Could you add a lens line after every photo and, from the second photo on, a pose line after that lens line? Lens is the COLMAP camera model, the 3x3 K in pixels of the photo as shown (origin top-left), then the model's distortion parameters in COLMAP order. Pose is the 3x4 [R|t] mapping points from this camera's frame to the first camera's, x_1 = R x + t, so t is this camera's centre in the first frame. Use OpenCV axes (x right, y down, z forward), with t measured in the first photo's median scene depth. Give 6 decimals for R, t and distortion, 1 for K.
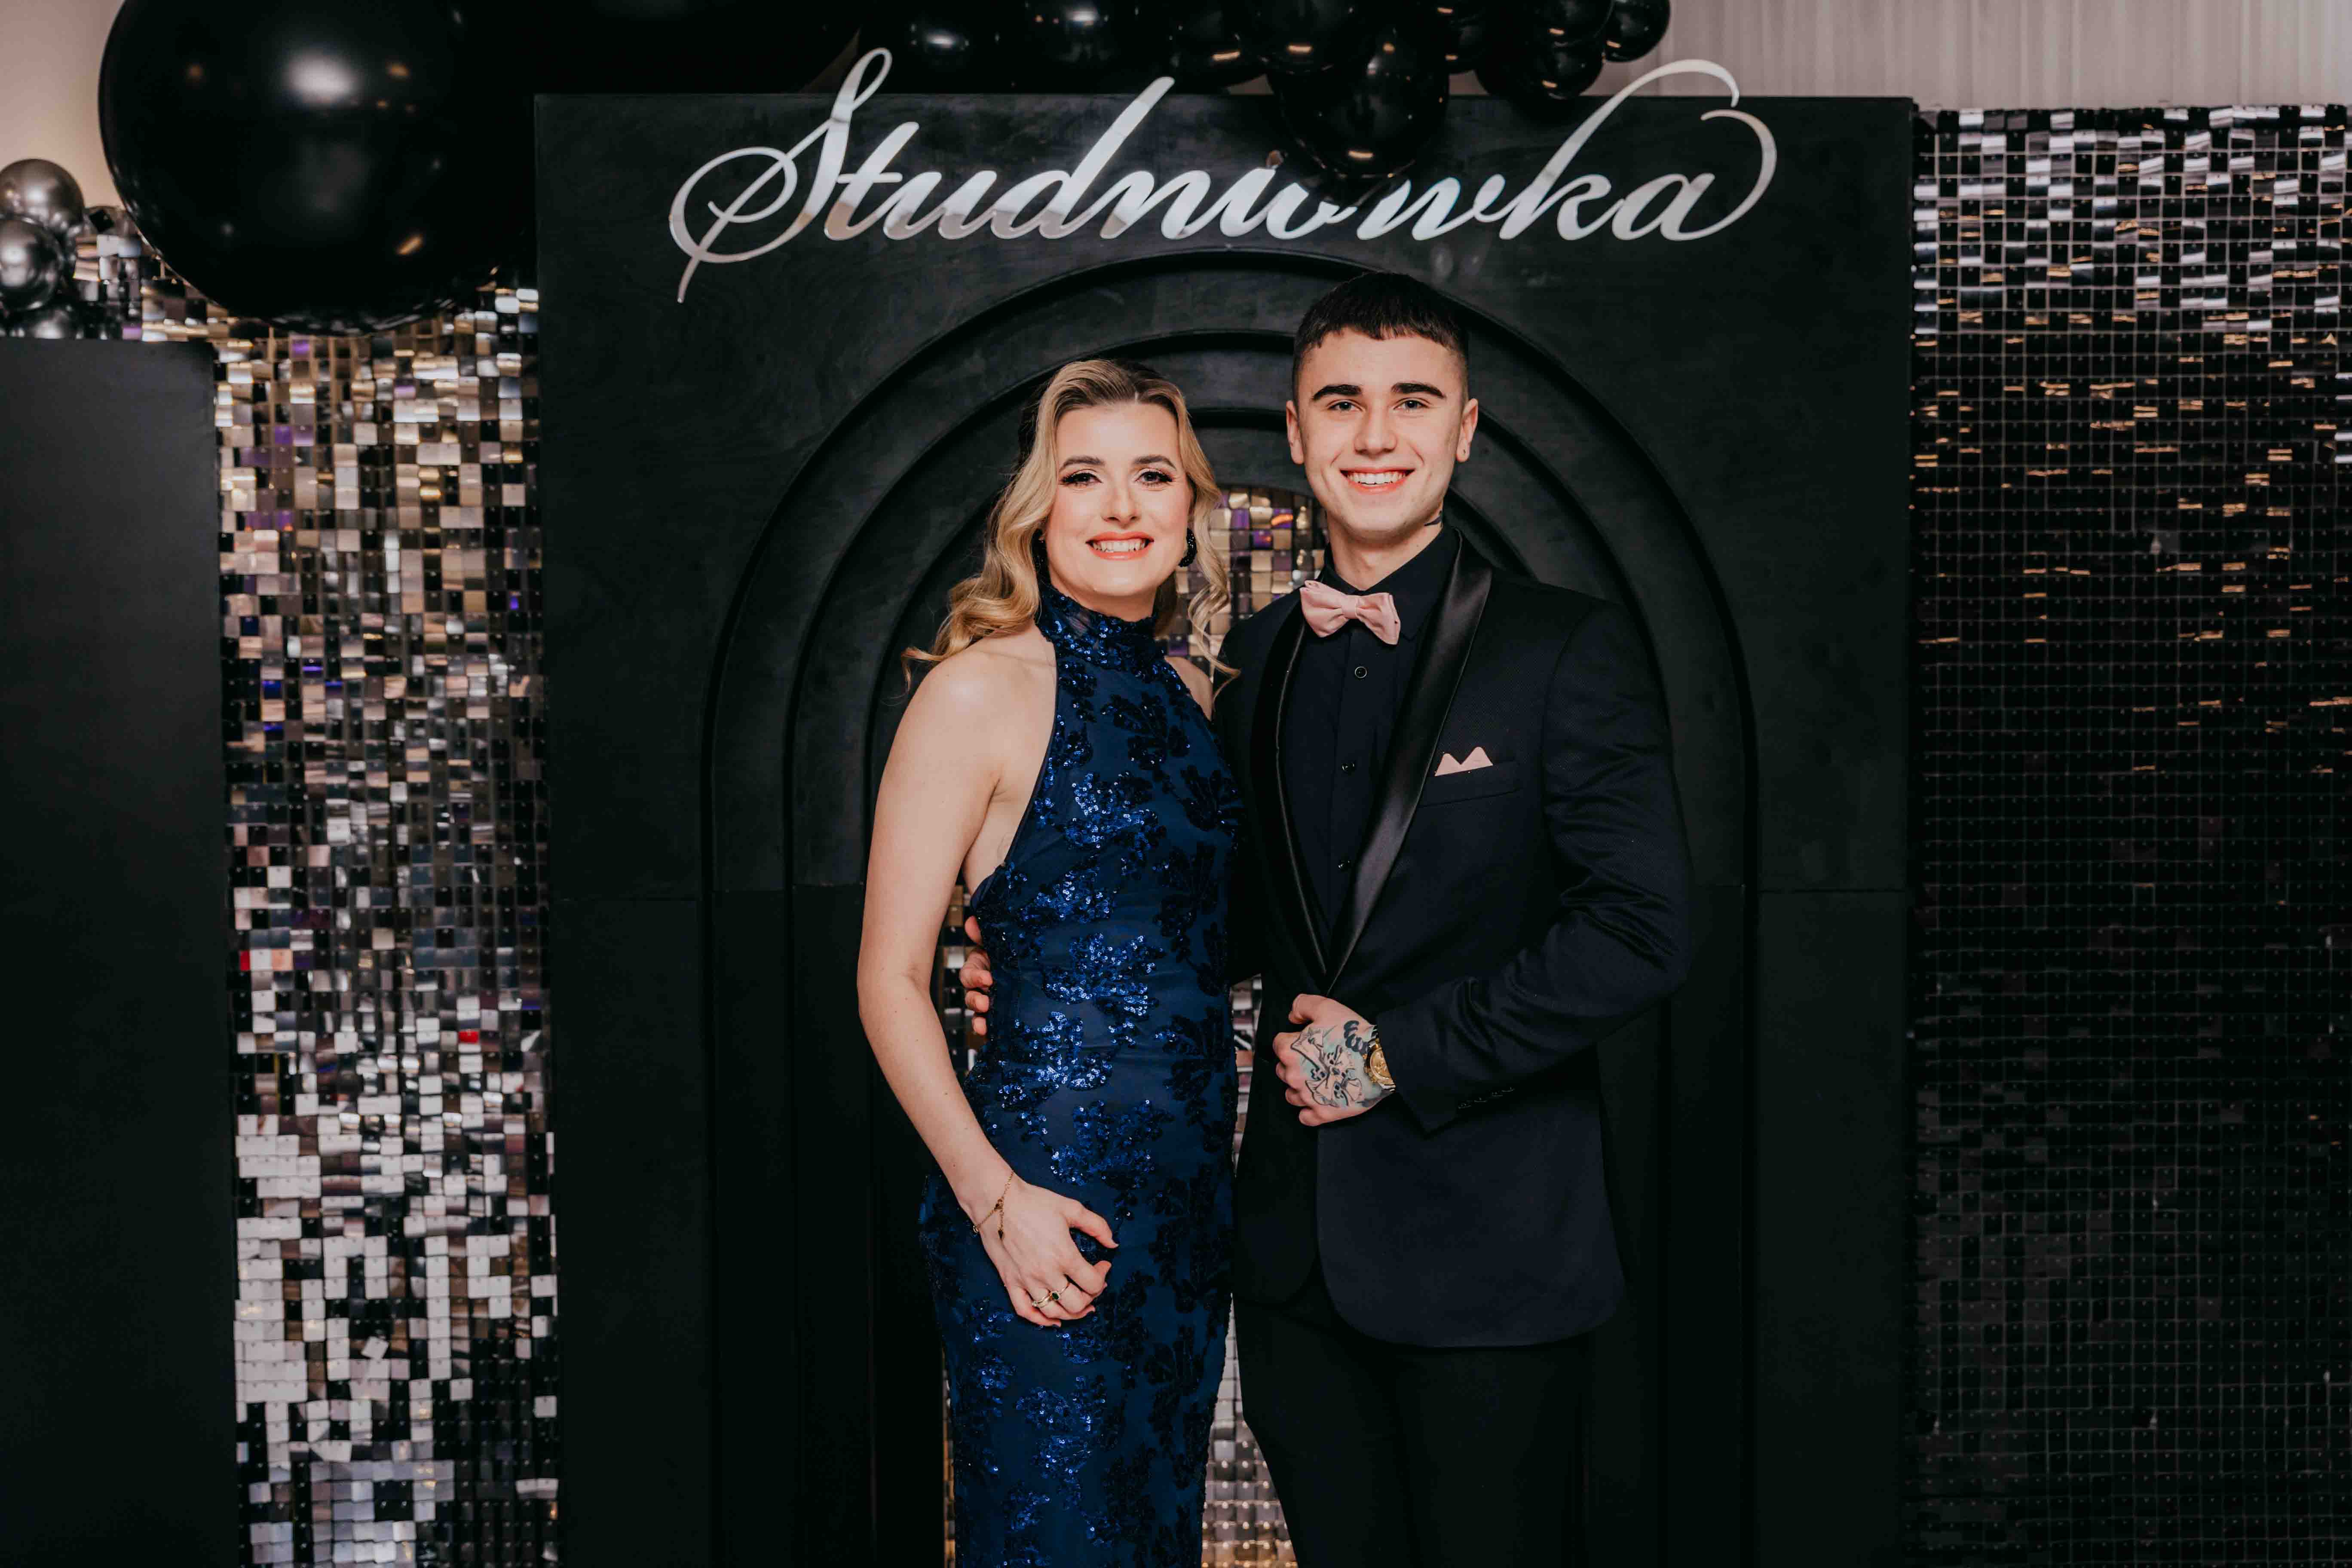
lens RADIAL K [[2744.8, 0, 1176.0], [0, 2744.8, 784.0], [0, 0, 1]] dist [-0.015615, 0.045875]
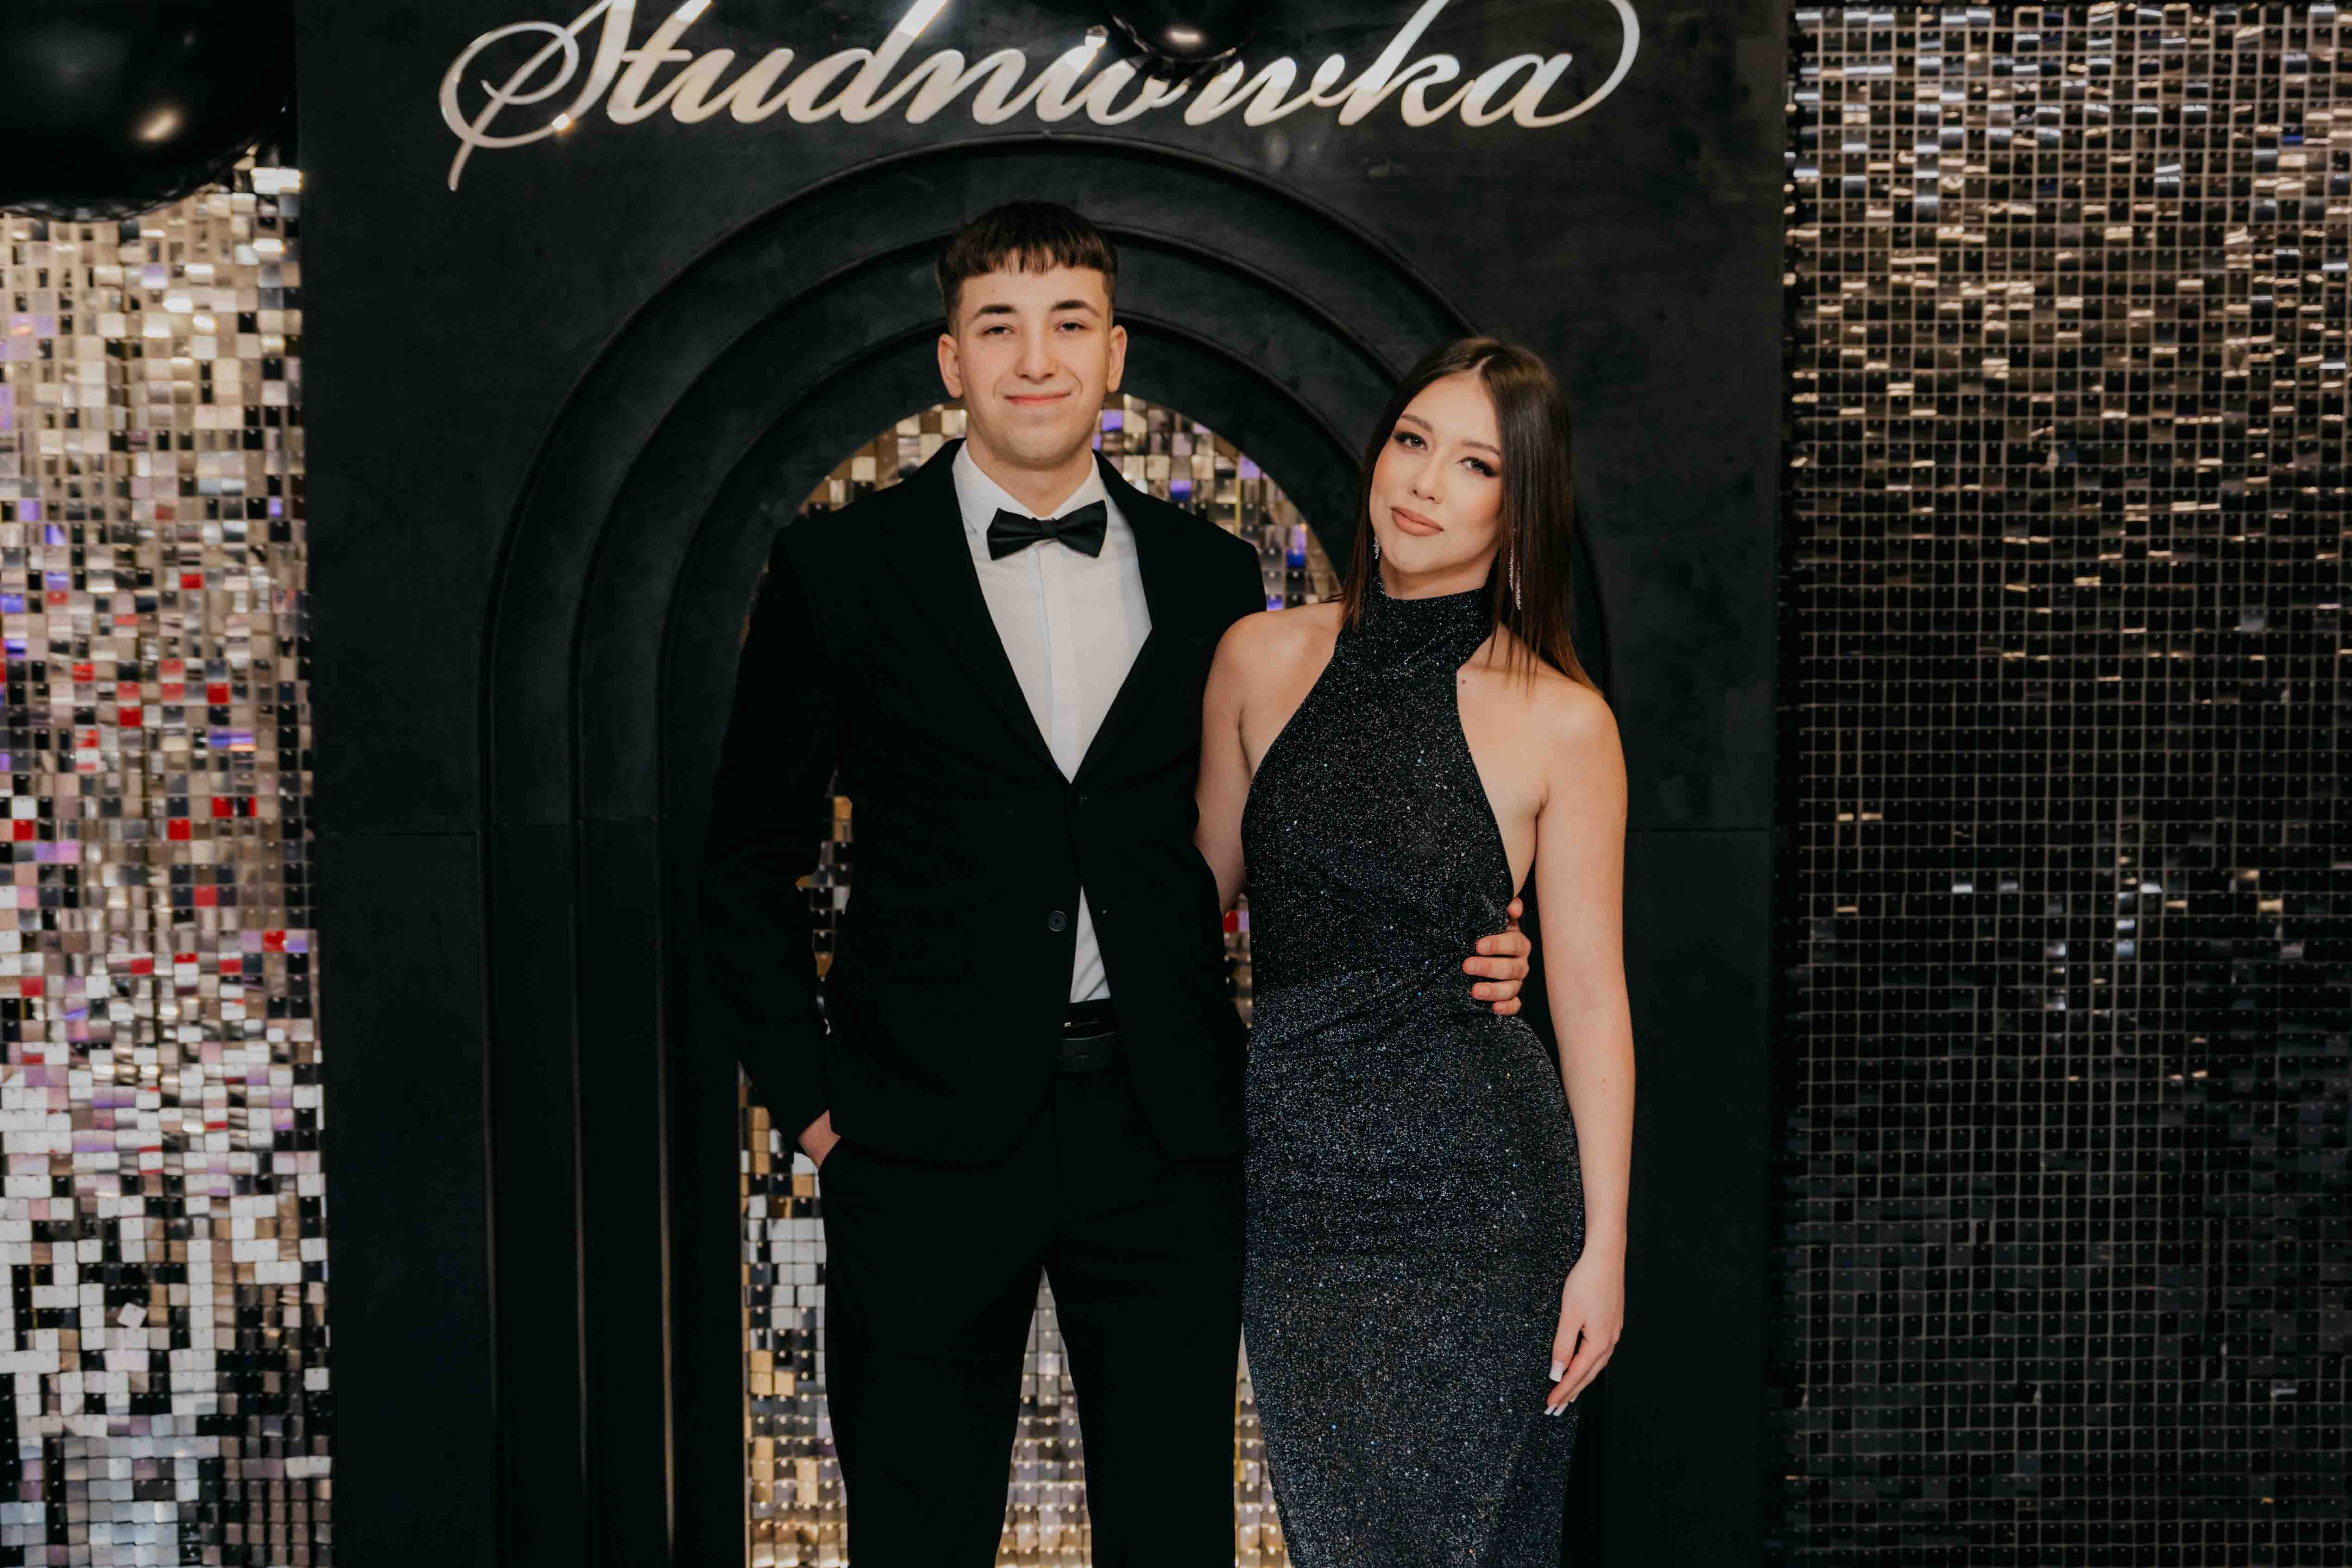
lens RADIAL K [[3440.8, 0, 1136.6], [0, 3440.8, 837.8], [0, 0, 1]] dist [-0.001832, -0.041769]
pose [[0.999981, 0.003519, 0.005135, 0.042547], [-0.003761, 0.998837, 0.048058, -0.013247], [-0.004960, -0.048077, 0.998831, -0.161775]]
